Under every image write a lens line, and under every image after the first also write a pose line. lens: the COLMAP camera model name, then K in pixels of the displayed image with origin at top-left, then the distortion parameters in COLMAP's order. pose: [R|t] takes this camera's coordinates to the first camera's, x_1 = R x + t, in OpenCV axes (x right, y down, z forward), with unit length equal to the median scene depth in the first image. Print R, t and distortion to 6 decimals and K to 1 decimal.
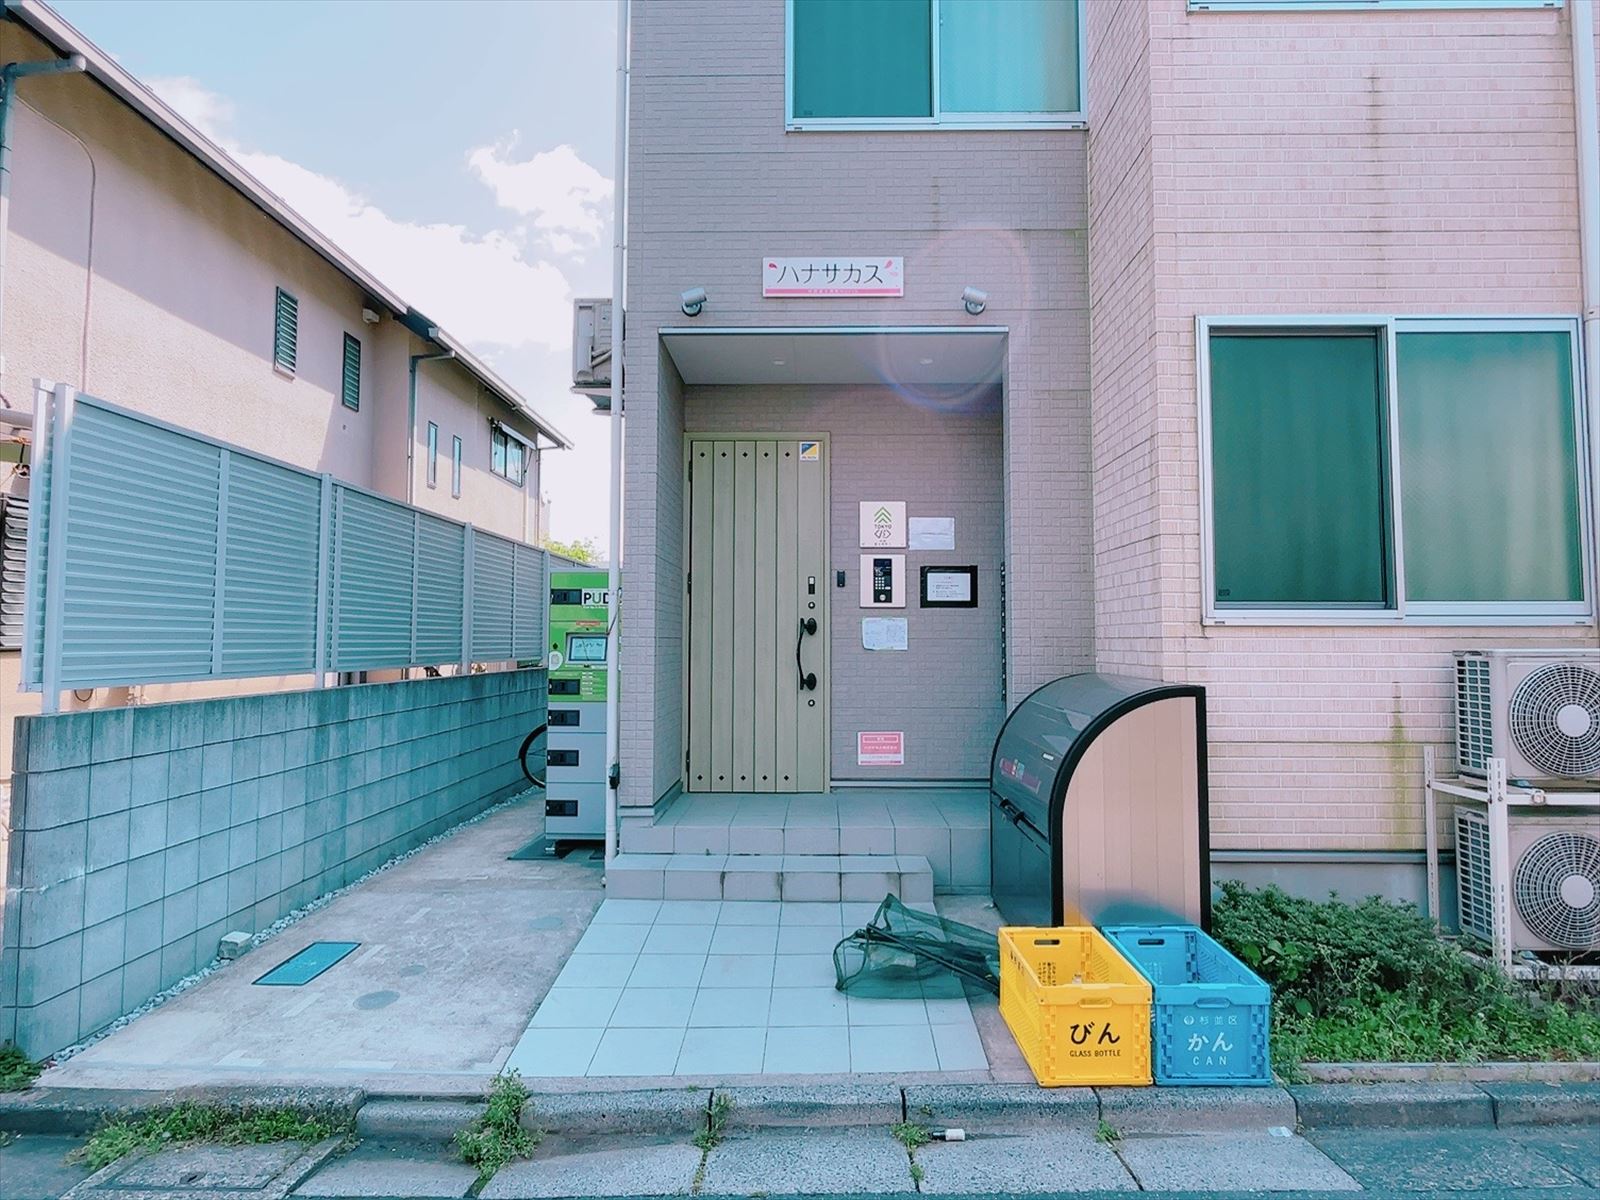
lens RADIAL K [[869.0, 0, 801.9], [0, 869.0, 597.0], [0, 0, 1]] dist [-0.000815, -0.000729]
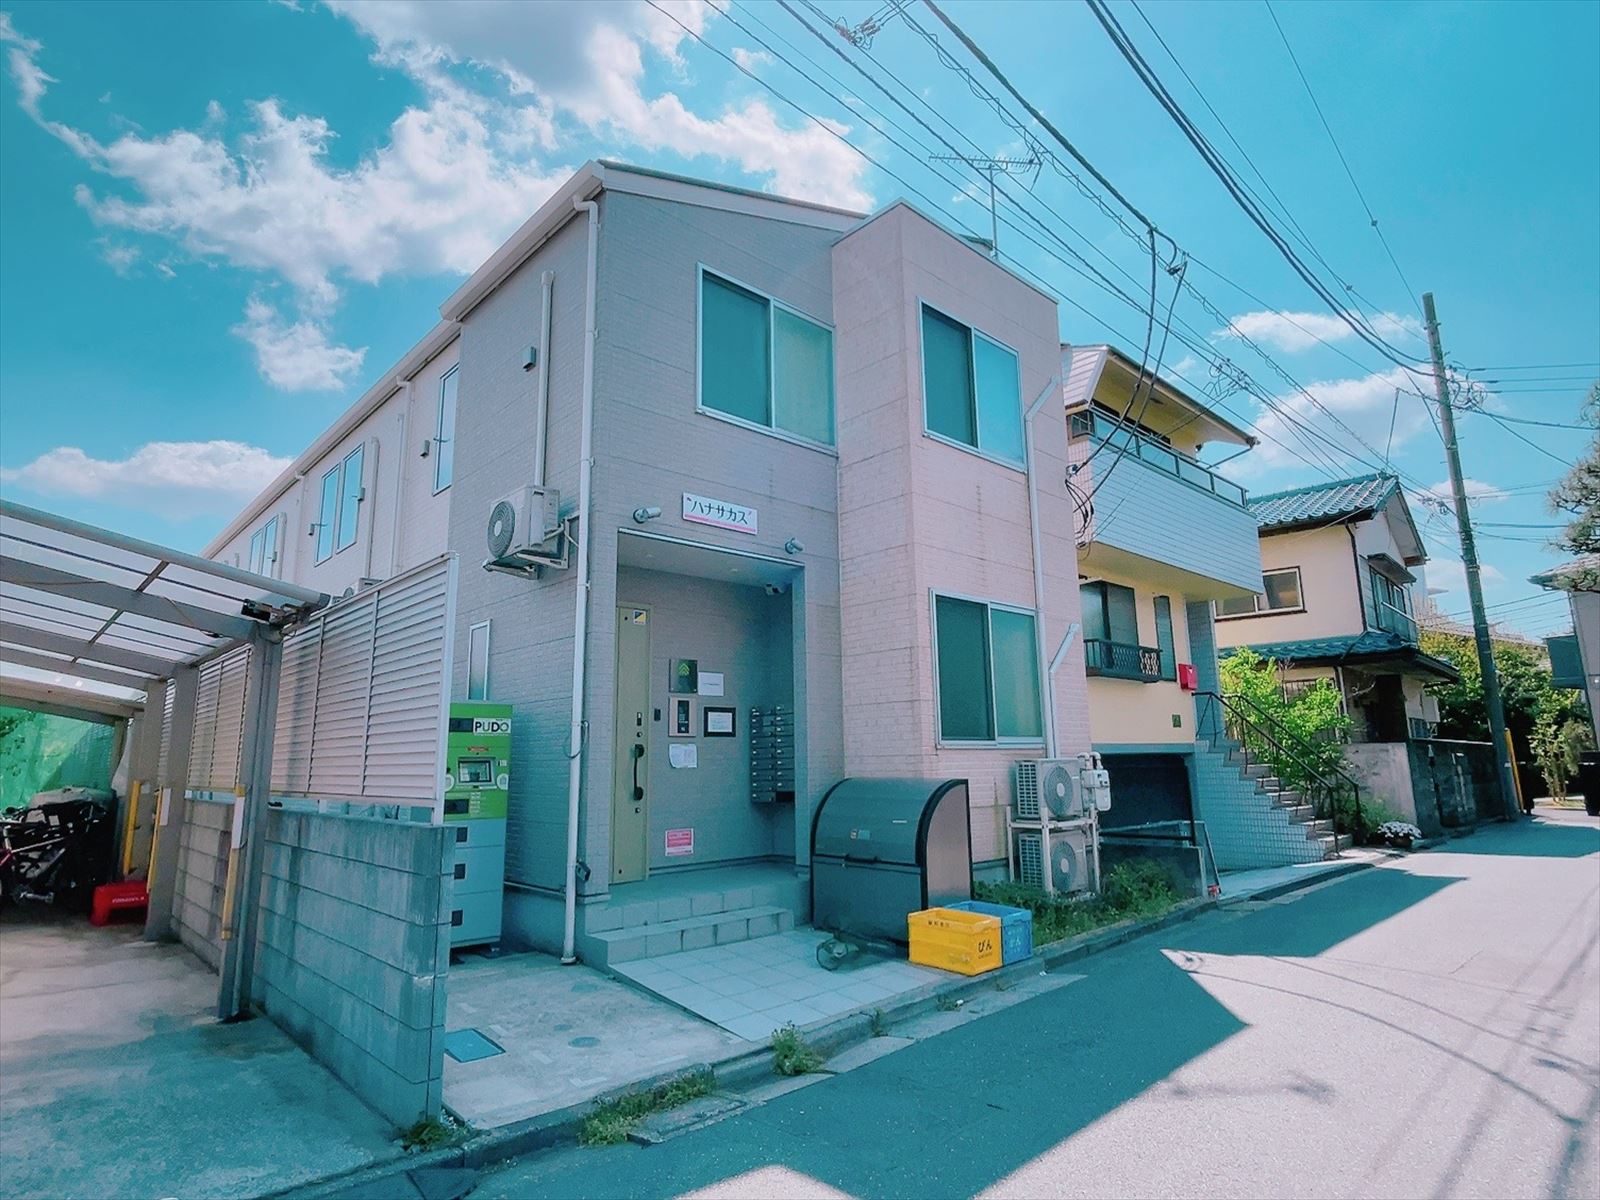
lens RADIAL K [[869.0, 0, 802.4], [0, 869.0, 599.0], [0, 0, 1]] dist [-0.000815, -0.000729]
pose [[0.718684, 0.115918, 0.685607, -0.877014], [-0.019582, 0.988989, -0.146685, -0.006085], [-0.695061, 0.091994, 0.713041, -0.154781]]
